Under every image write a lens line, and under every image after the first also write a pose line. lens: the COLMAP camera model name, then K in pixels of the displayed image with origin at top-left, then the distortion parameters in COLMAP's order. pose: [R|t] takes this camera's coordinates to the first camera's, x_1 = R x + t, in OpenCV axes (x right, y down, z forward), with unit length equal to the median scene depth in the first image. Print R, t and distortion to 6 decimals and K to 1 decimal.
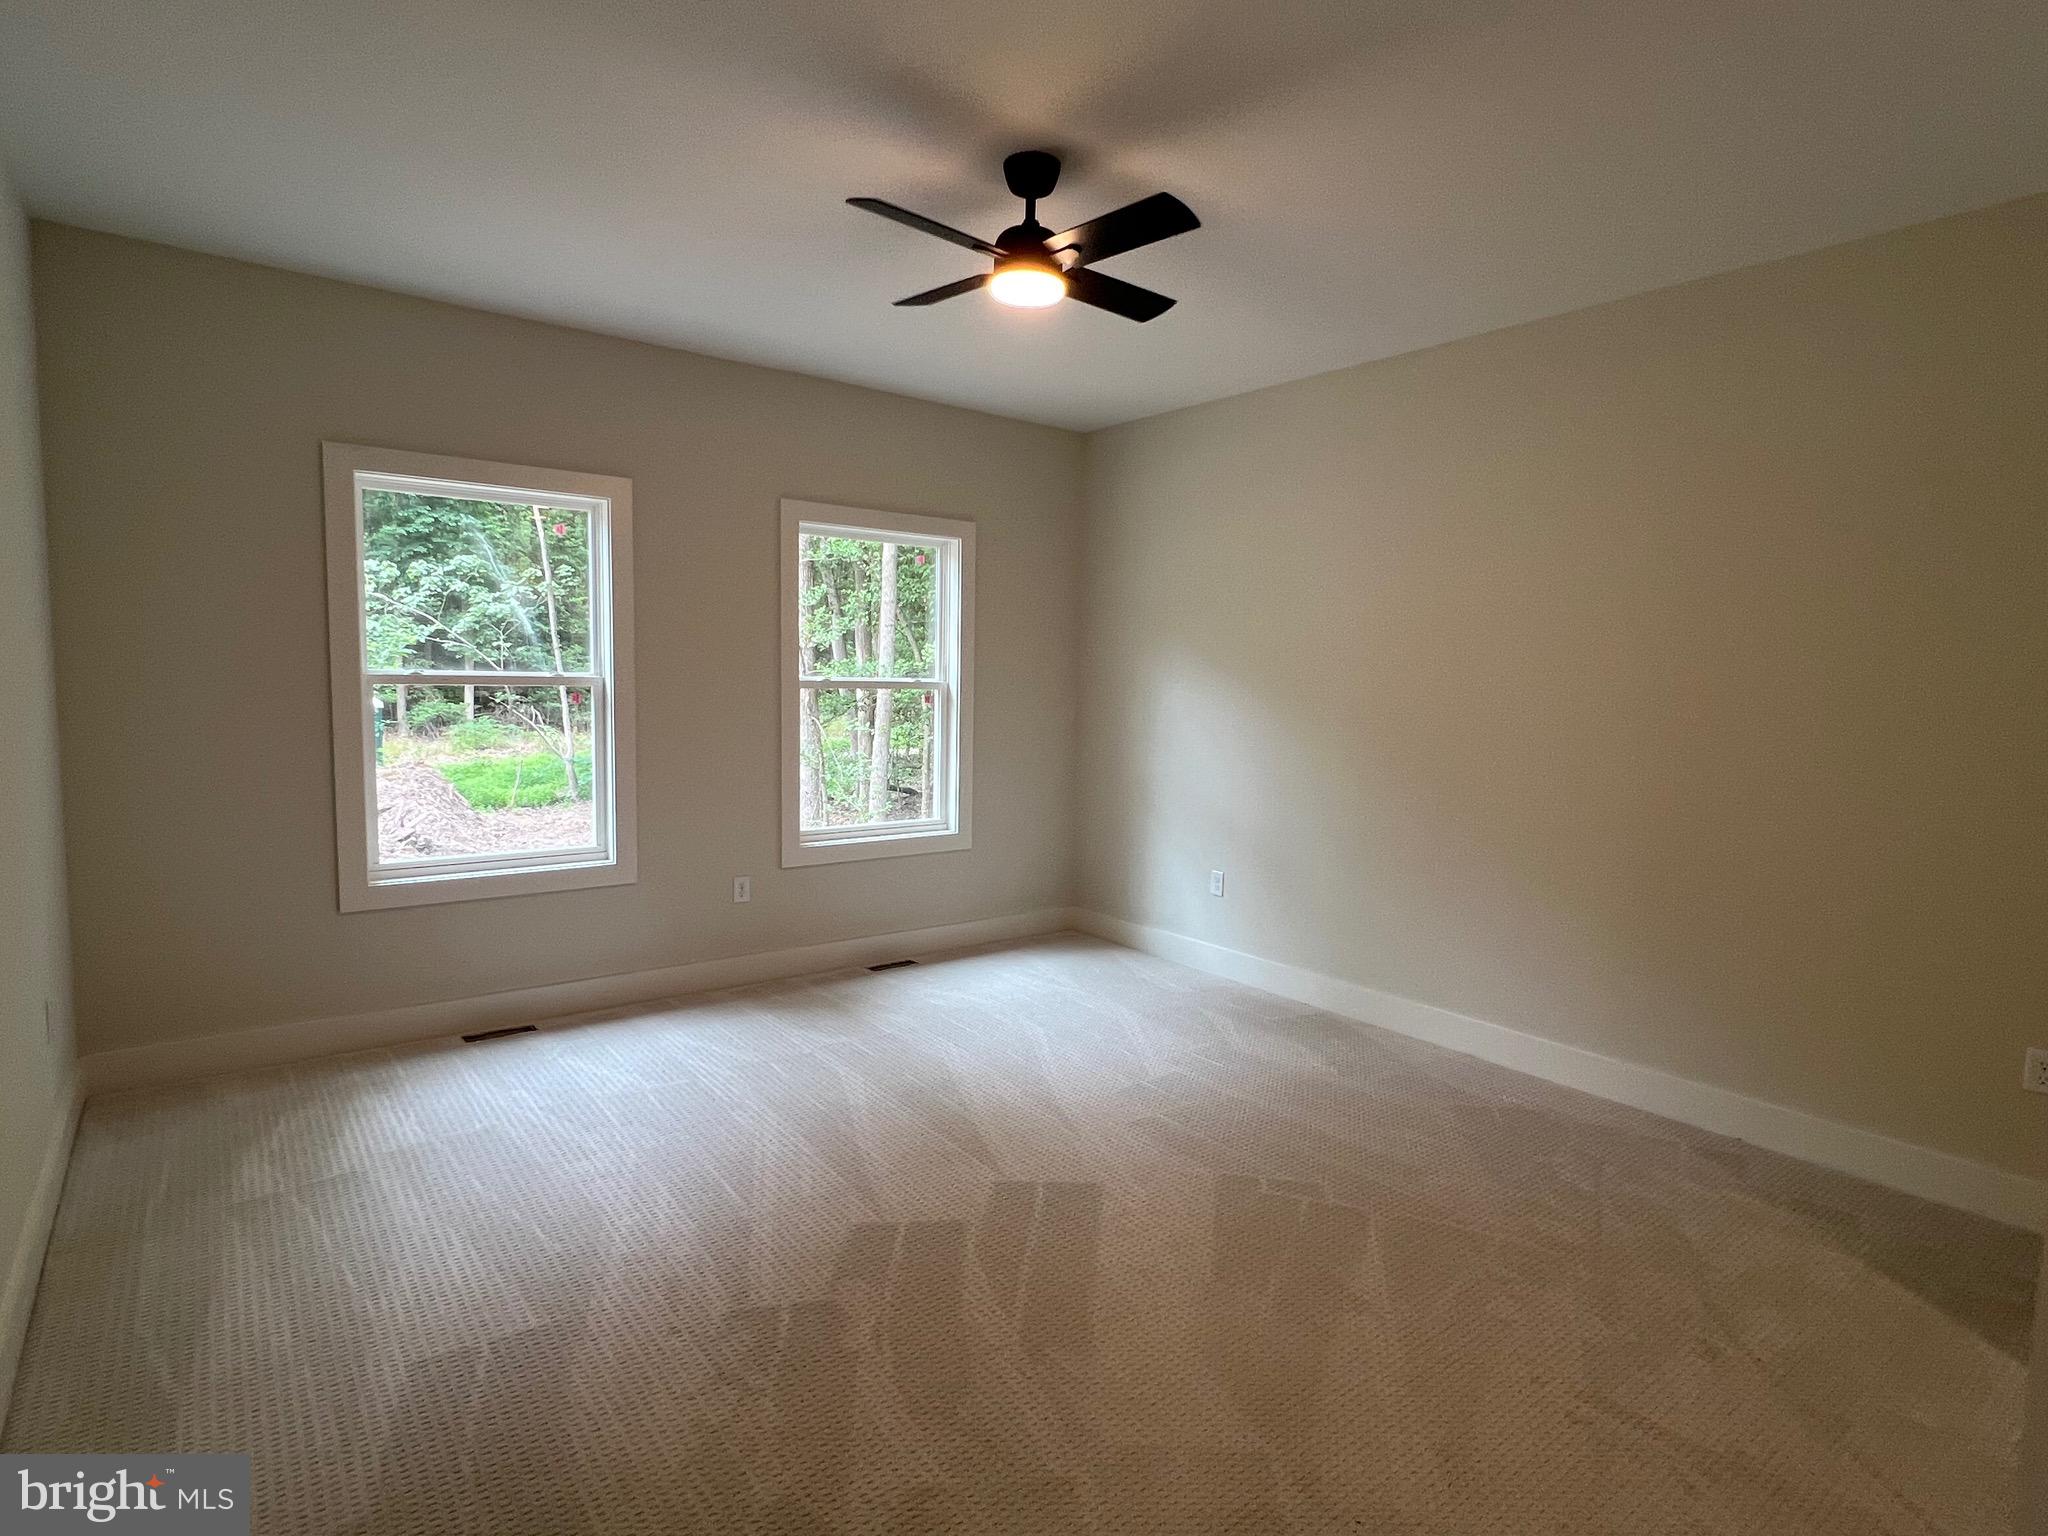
lens RADIAL K [[1065.8, 0, 1033.3], [0, 1065.8, 758.7], [0, 0, 1]] dist [0.000675, 0.000218]
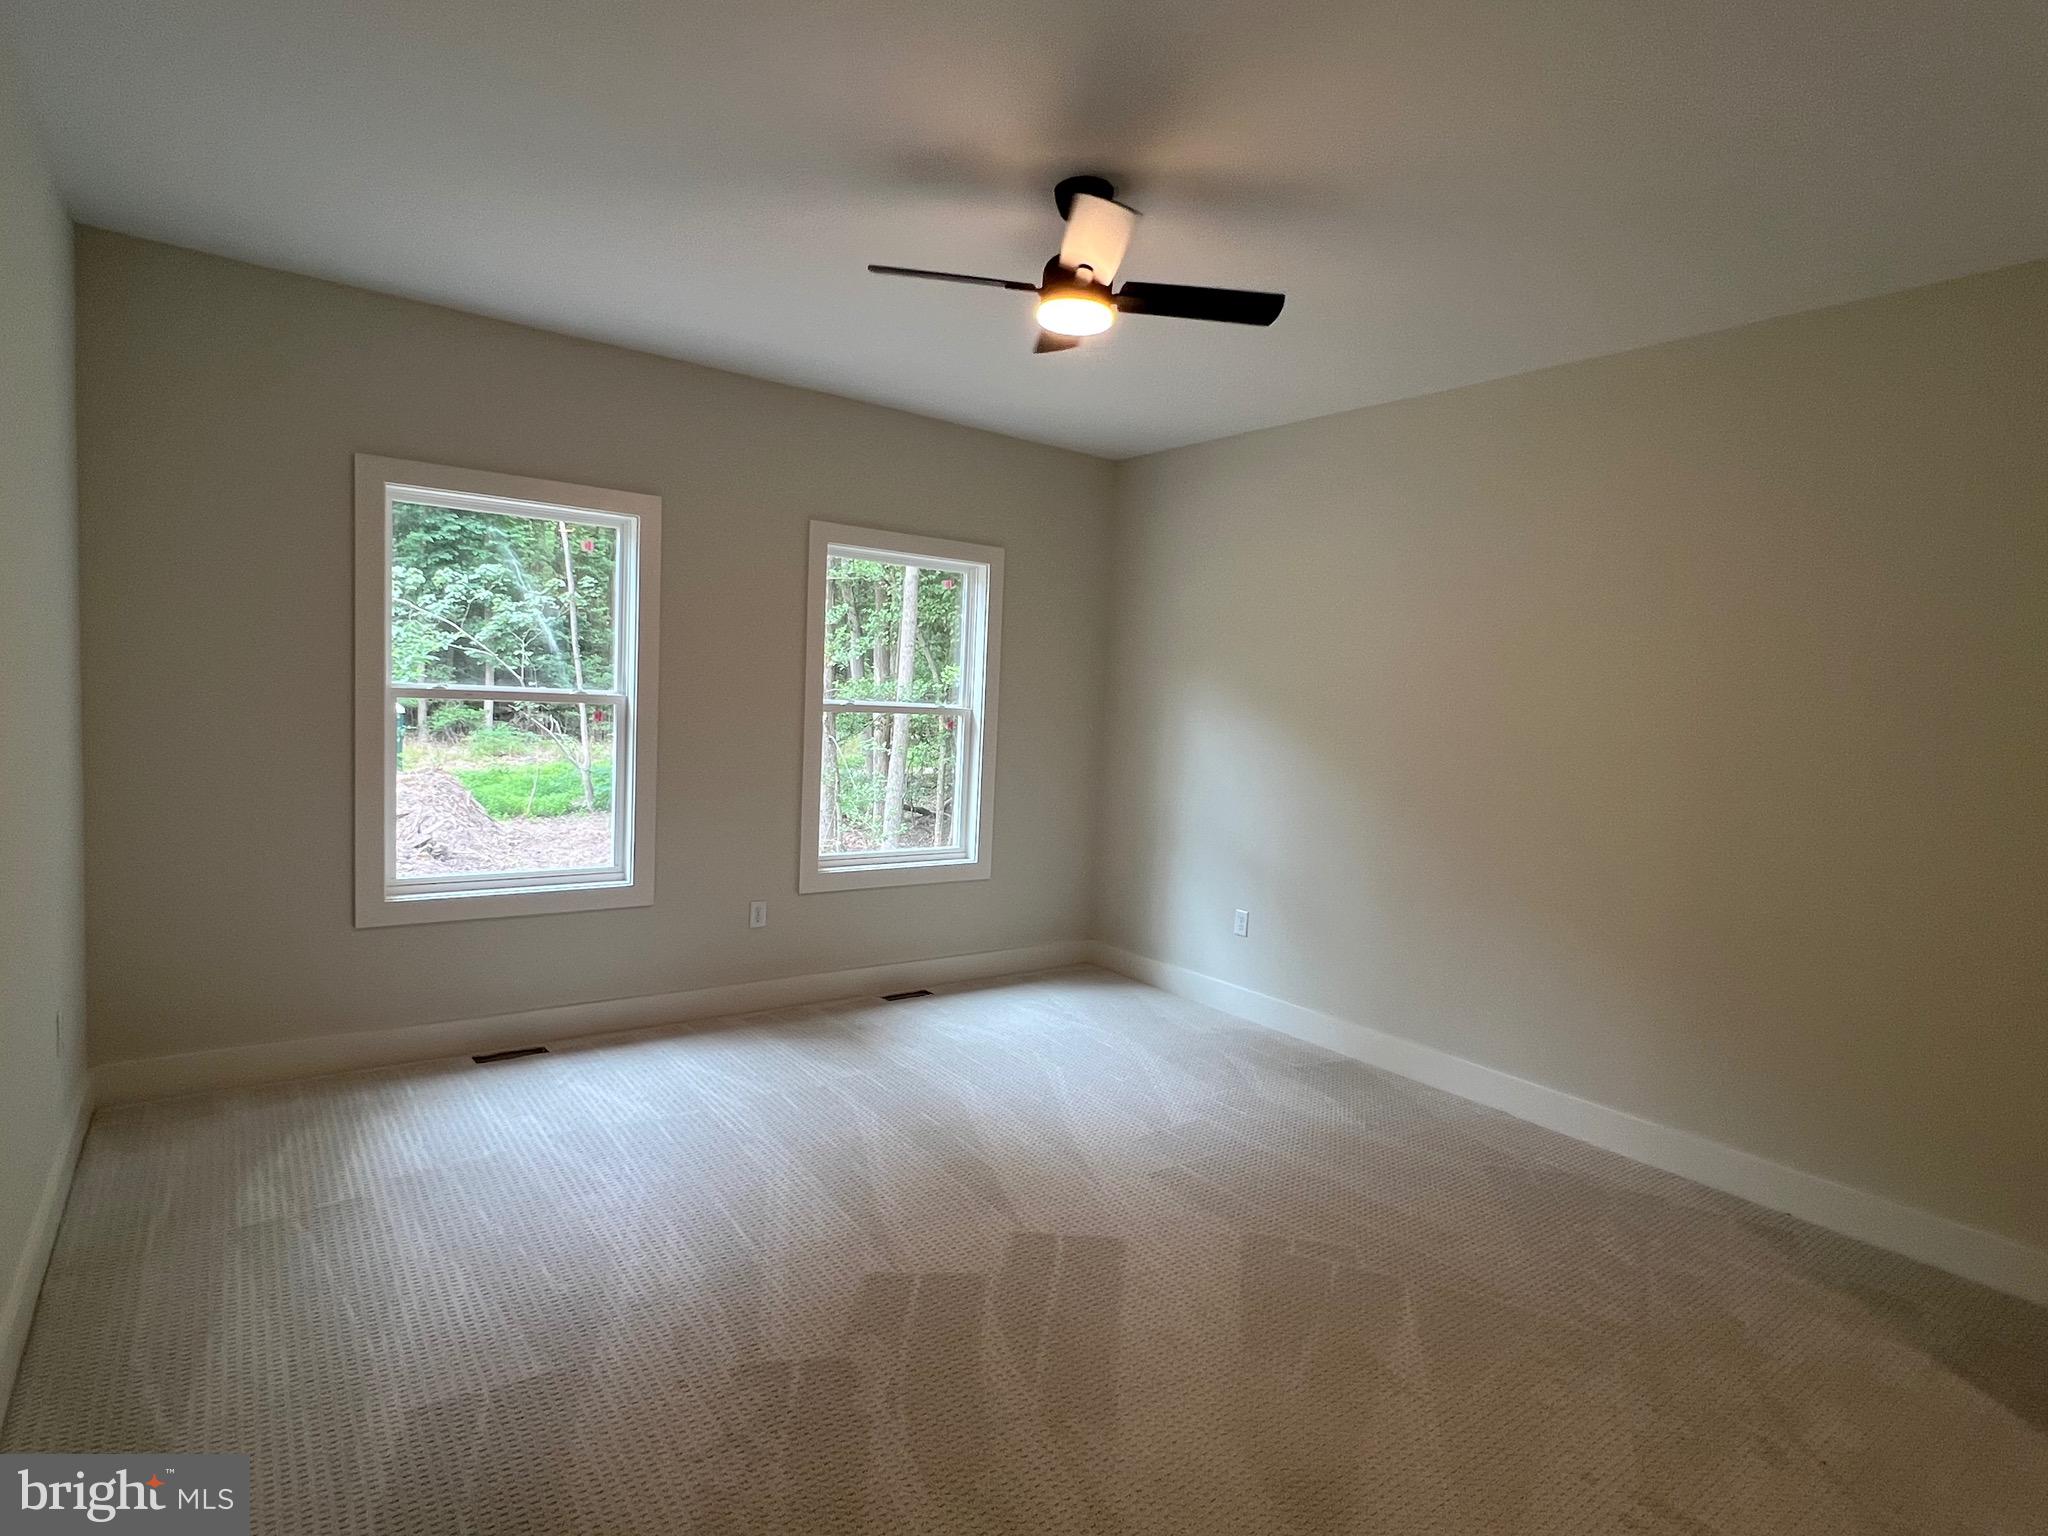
lens RADIAL K [[1065.0, 0, 1024.0], [0, 1065.0, 768.0], [0, 0, 1]] dist [0.001945, 0.000012]
pose [[0.999379, 0.029229, -0.019678, -0.010525], [-0.029439, 0.999512, -0.010437, -0.007992], [0.019364, 0.011010, 0.999752, 0.015667]]
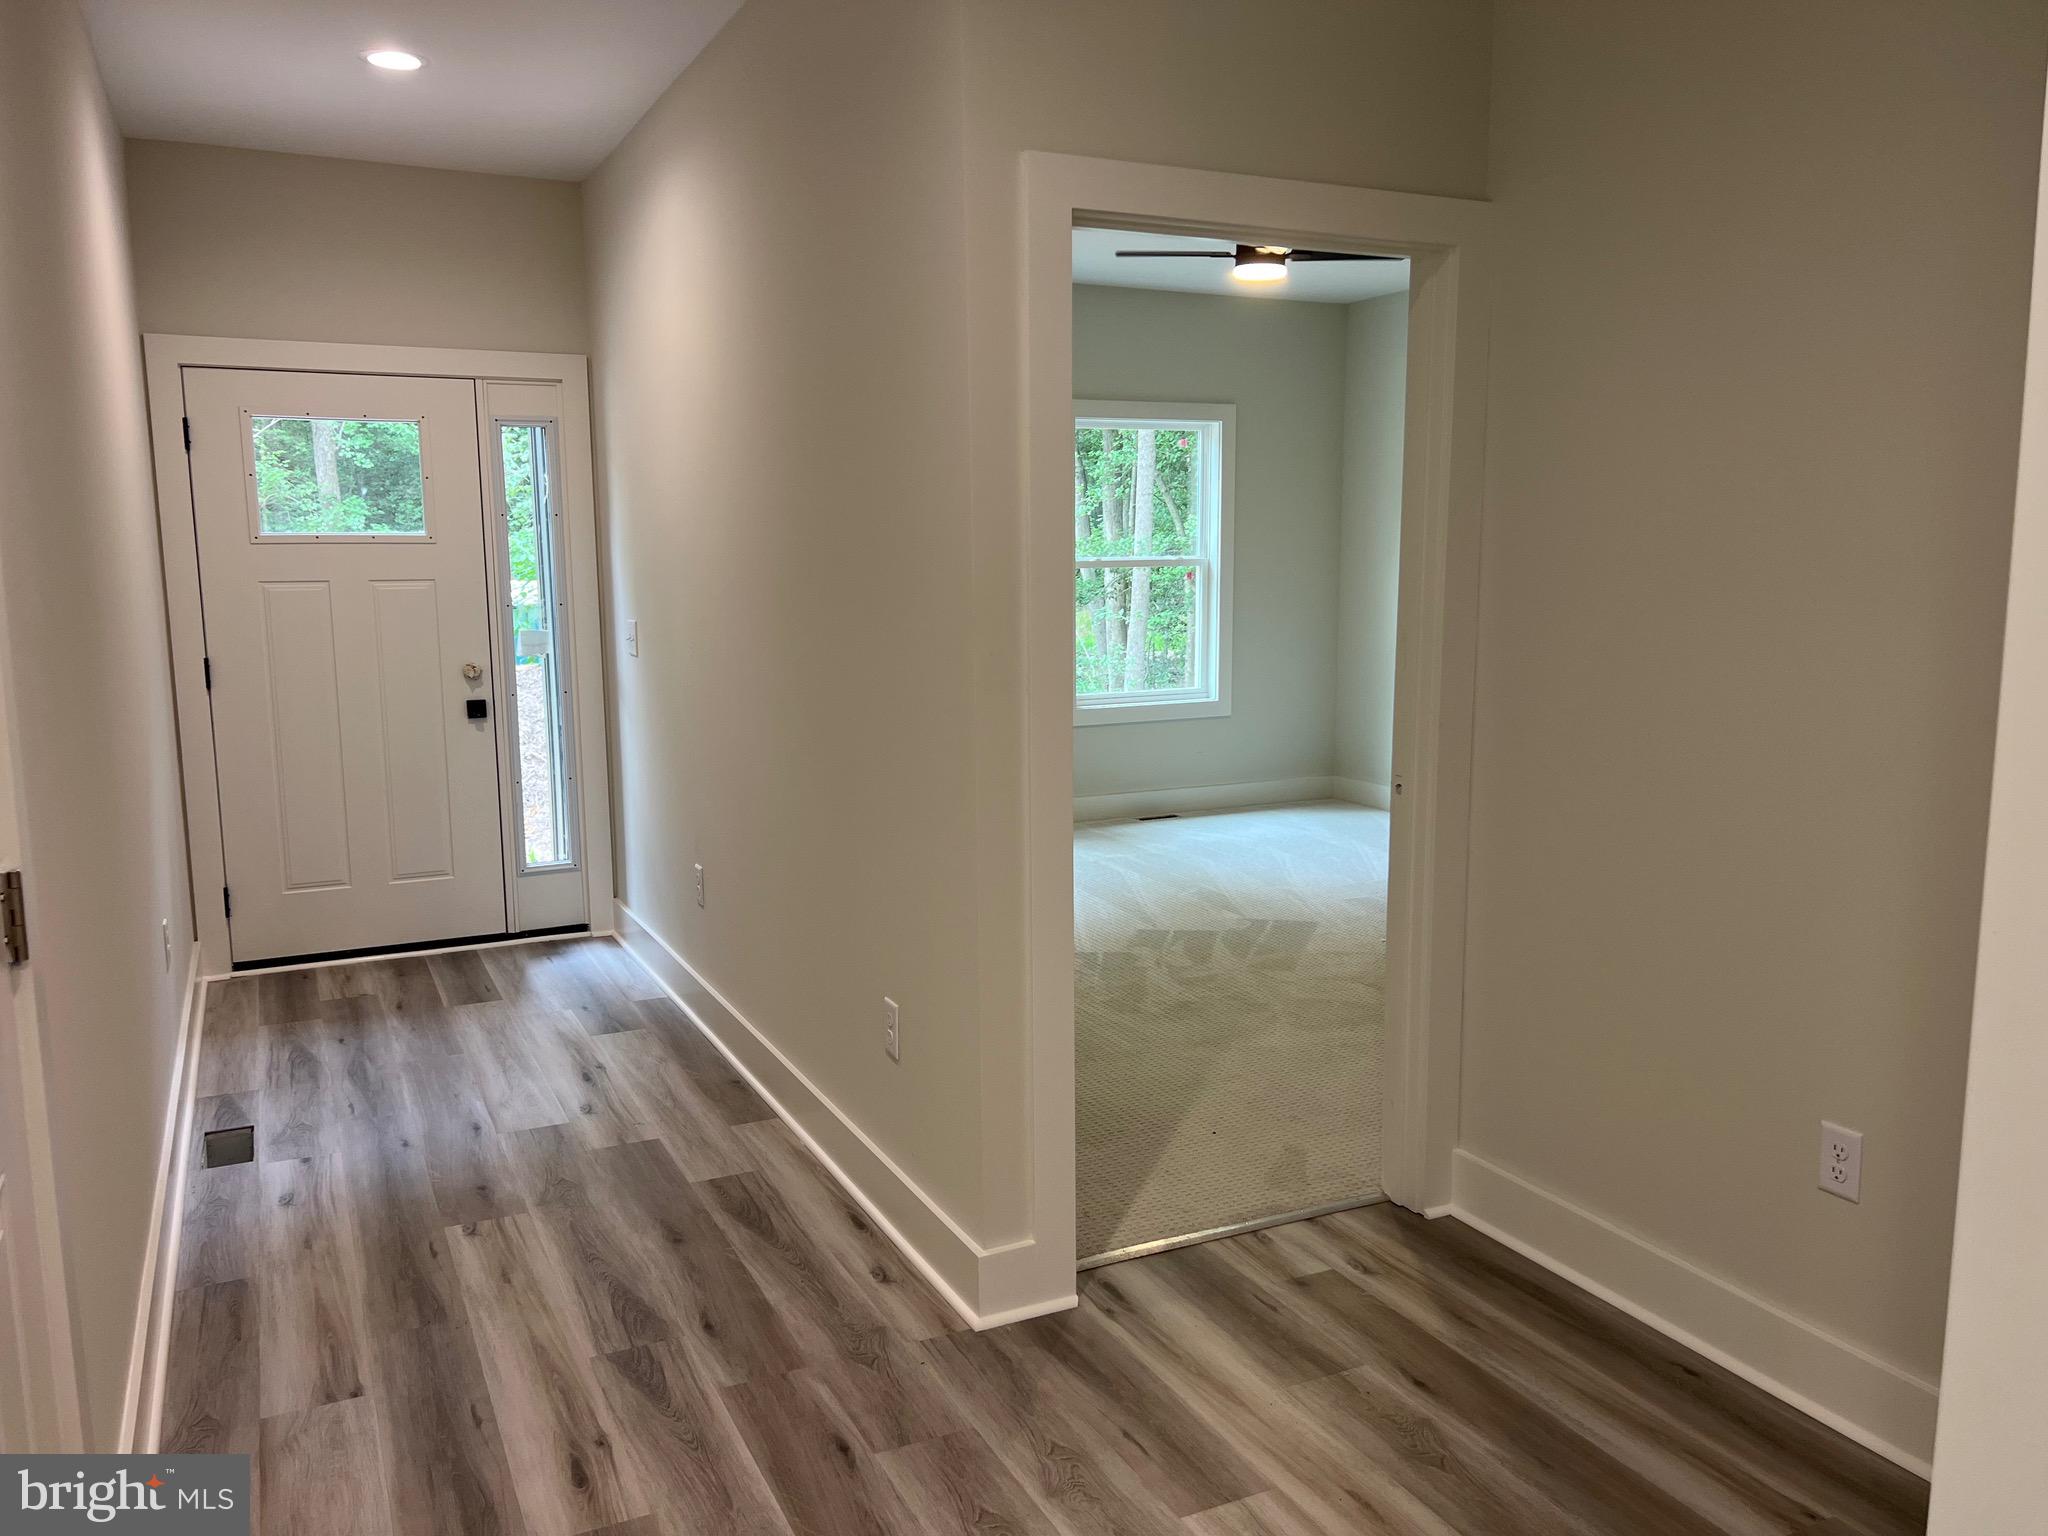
lens RADIAL K [[1553.6, 0, 1024.0], [0, 1553.6, 768.0], [0, 0, 1]] dist [0.030669, 0.001142]
pose [[0.978588, 0.004315, -0.205784, 0.058614], [0.008116, 0.998194, 0.059523, 0.042453], [0.205669, -0.059919, 0.976786, -0.558925]]
